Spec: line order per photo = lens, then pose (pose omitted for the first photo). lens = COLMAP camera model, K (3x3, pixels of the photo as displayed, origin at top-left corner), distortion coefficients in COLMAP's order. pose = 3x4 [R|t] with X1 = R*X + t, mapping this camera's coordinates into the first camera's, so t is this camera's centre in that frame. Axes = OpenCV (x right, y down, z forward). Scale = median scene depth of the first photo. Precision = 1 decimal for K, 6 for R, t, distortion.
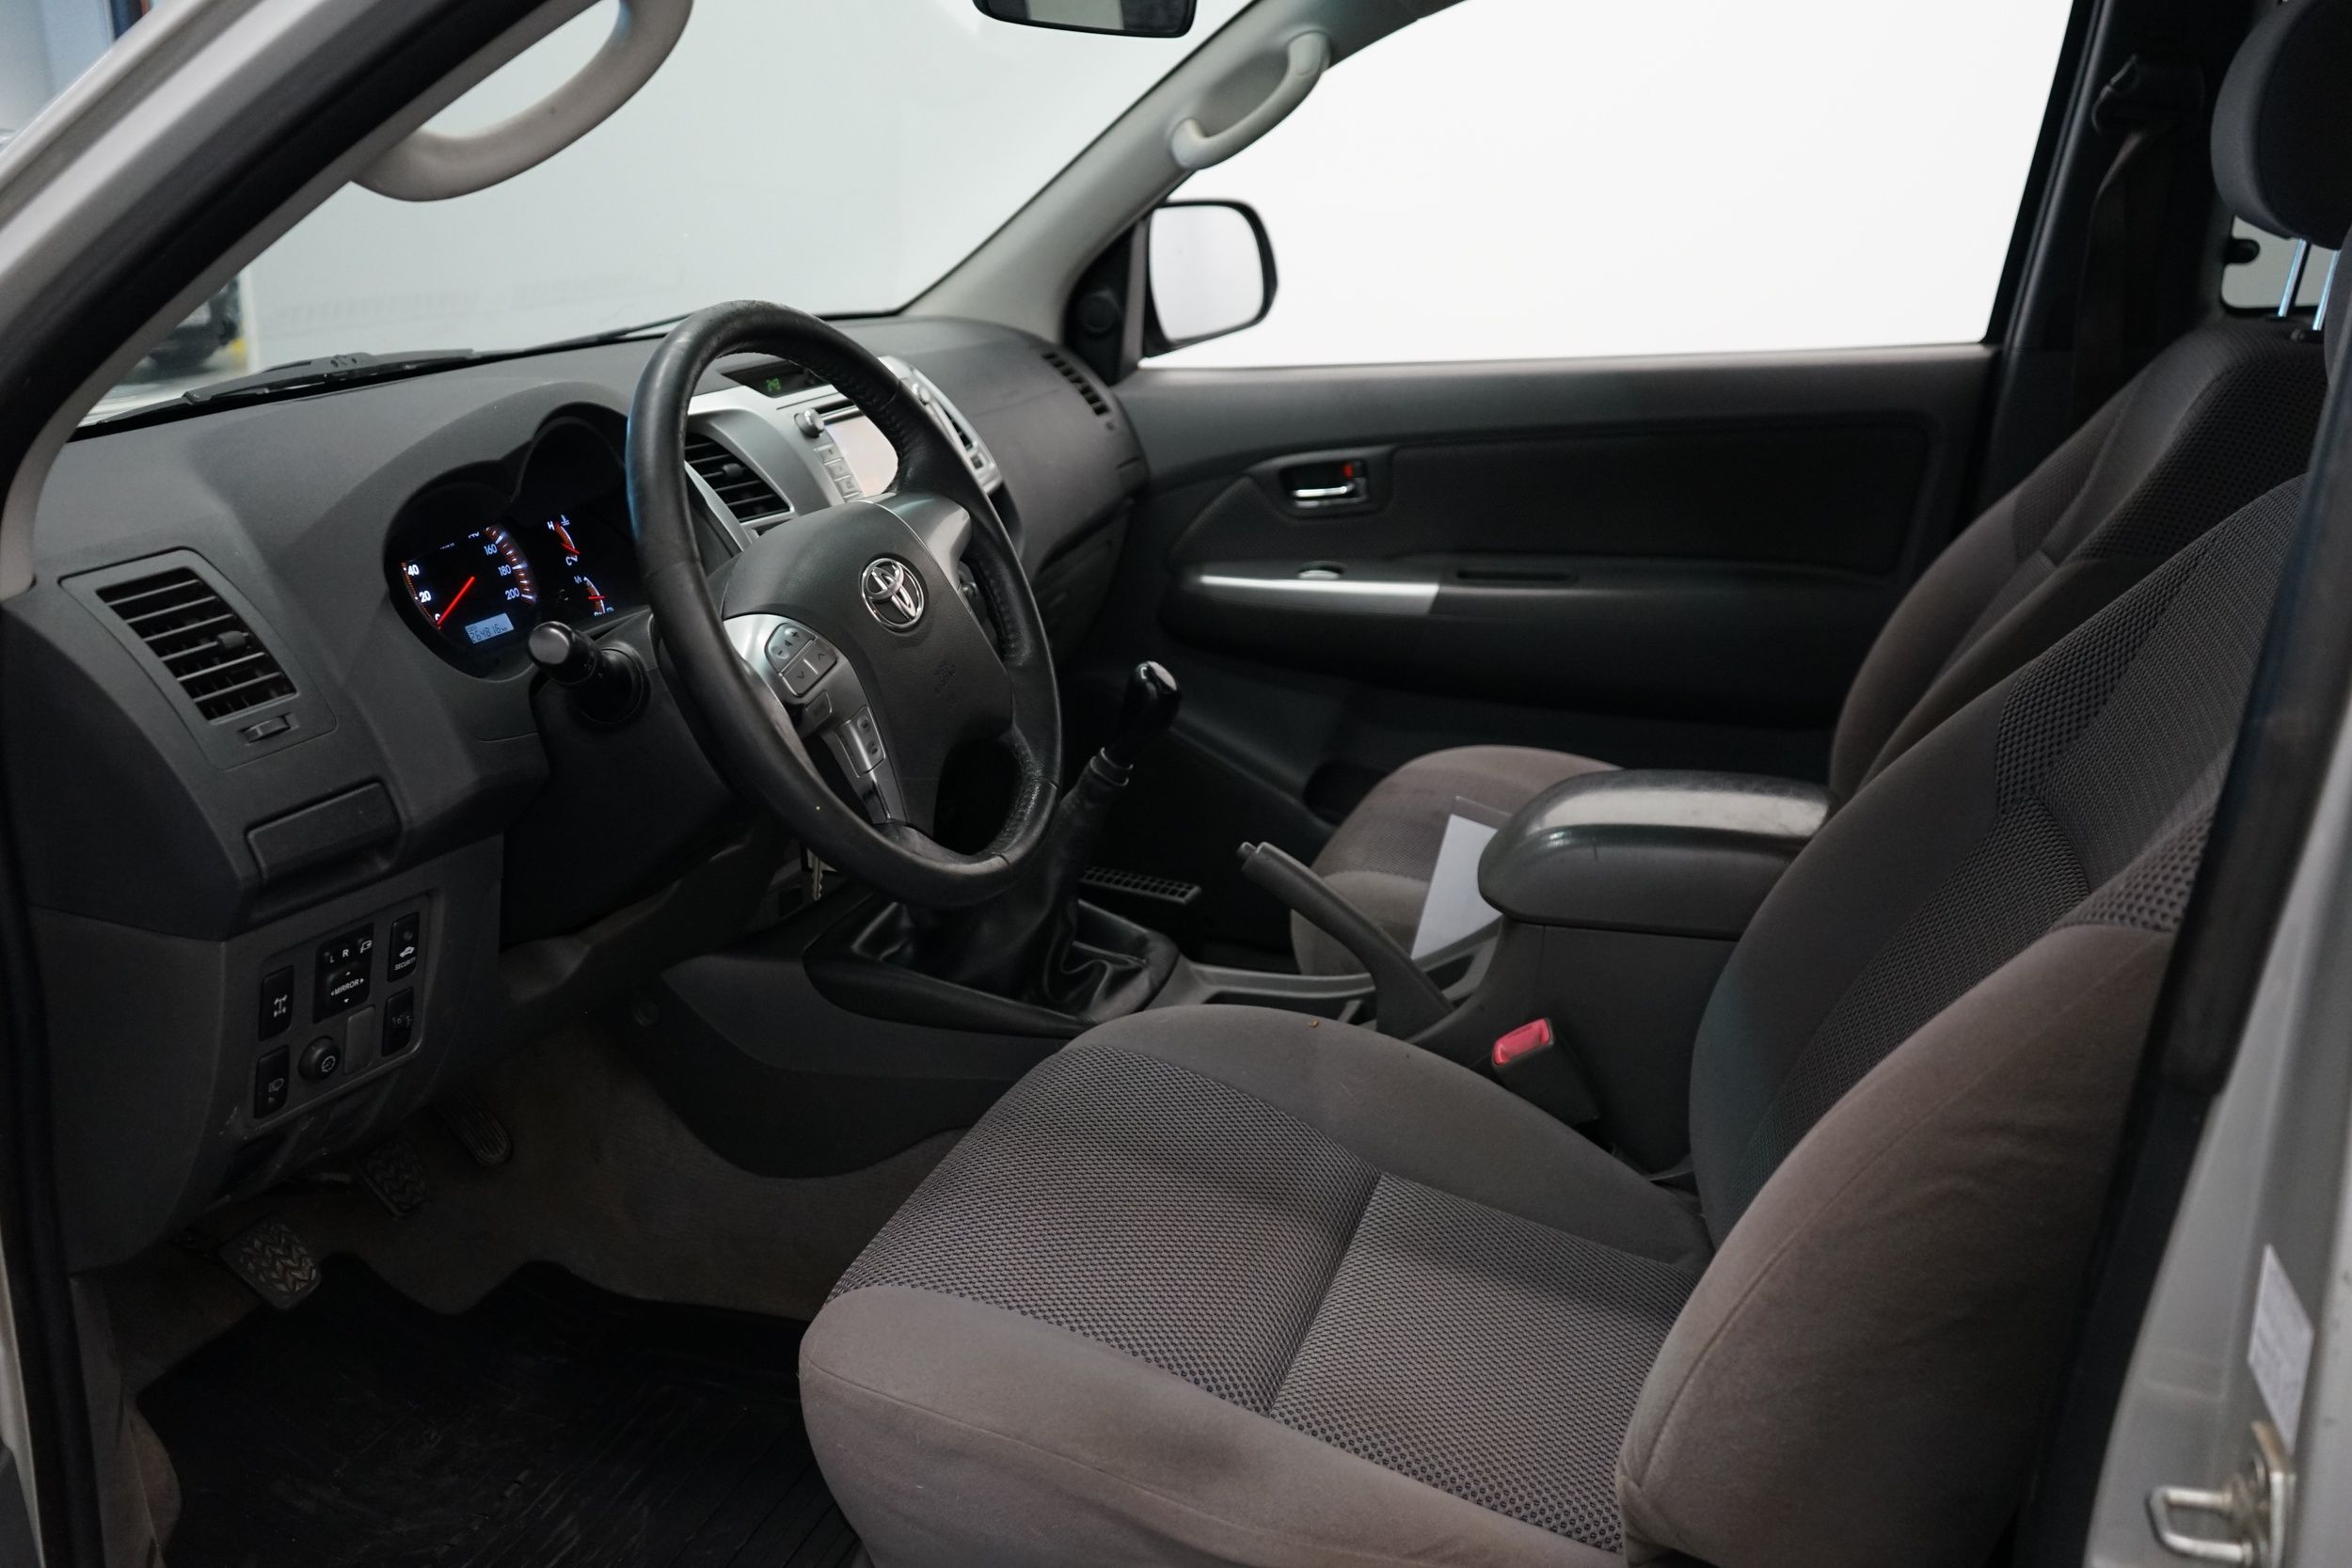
lens RADIAL K [[2039.0, 0, 1174.1], [0, 2039.0, 783.9], [0, 0, 1]] dist [0.002529, 0.005466]
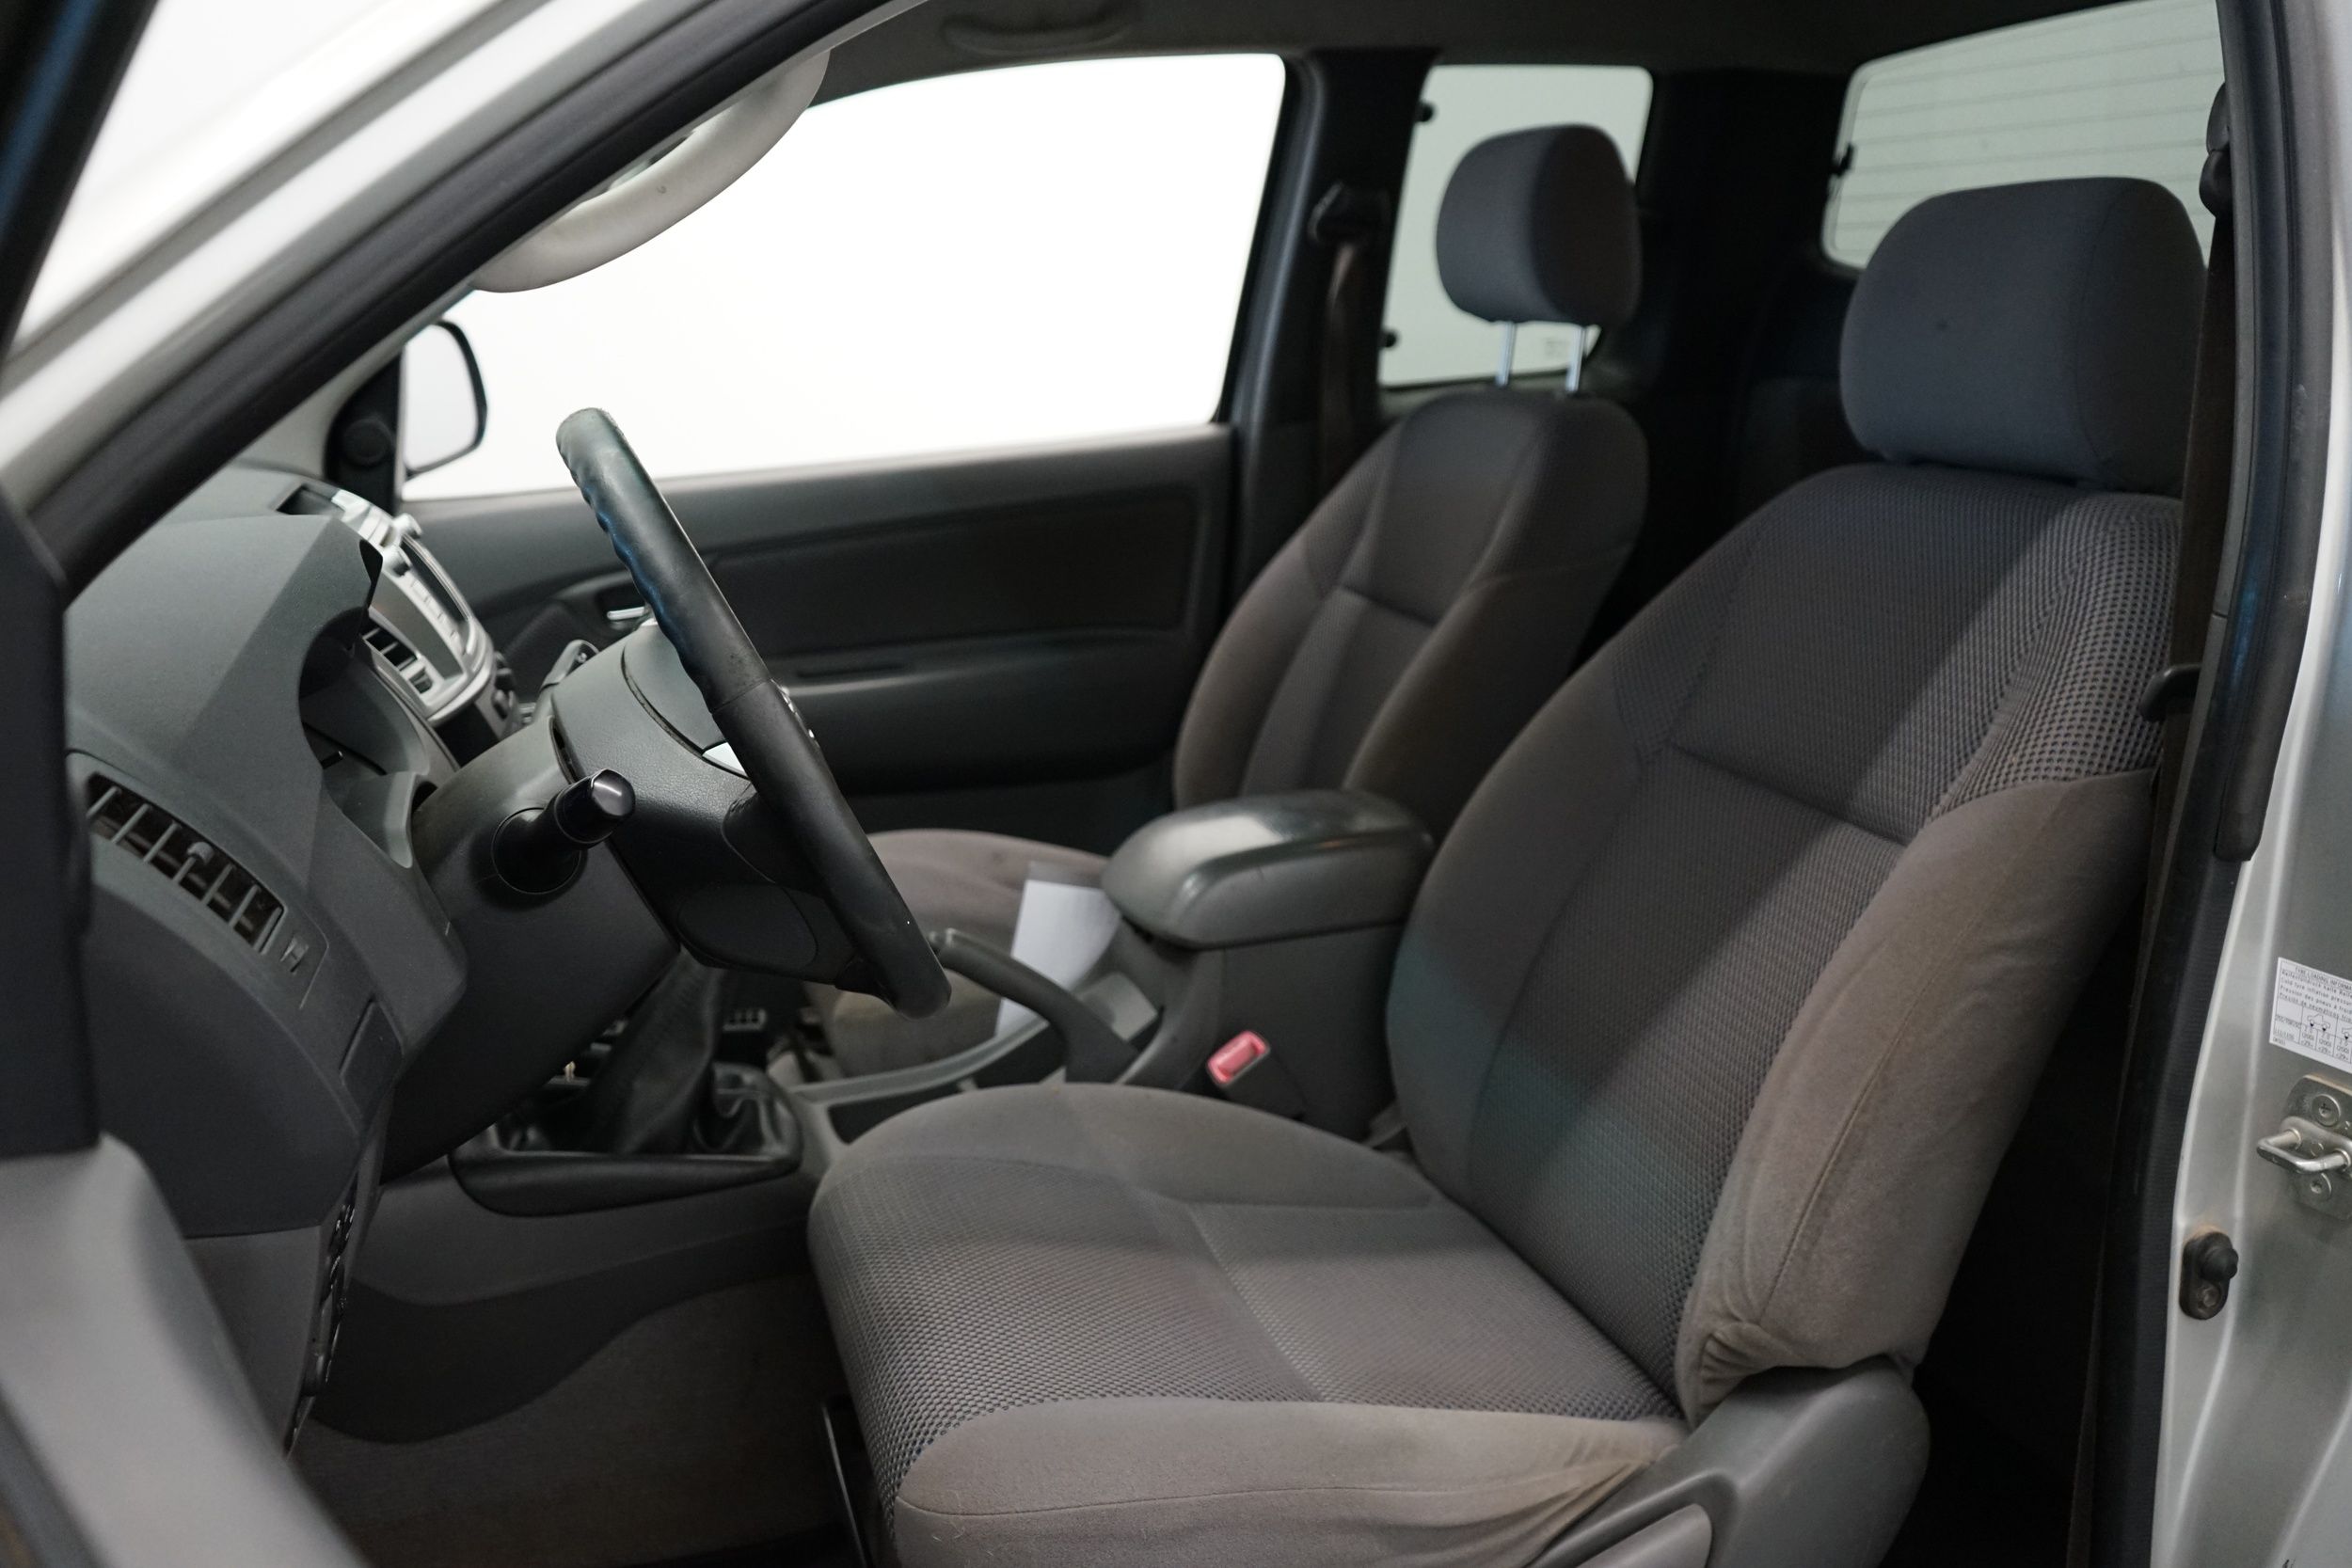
lens RADIAL K [[2039.0, 0, 1172.6], [0, 2039.0, 784.6], [0, 0, 1]] dist [0.002529, 0.005466]
pose [[0.806516, -0.149302, 0.572050, -0.367409], [0.184349, 0.982855, -0.003387, -0.015173], [-0.561736, 0.108189, 0.820212, 0.090298]]
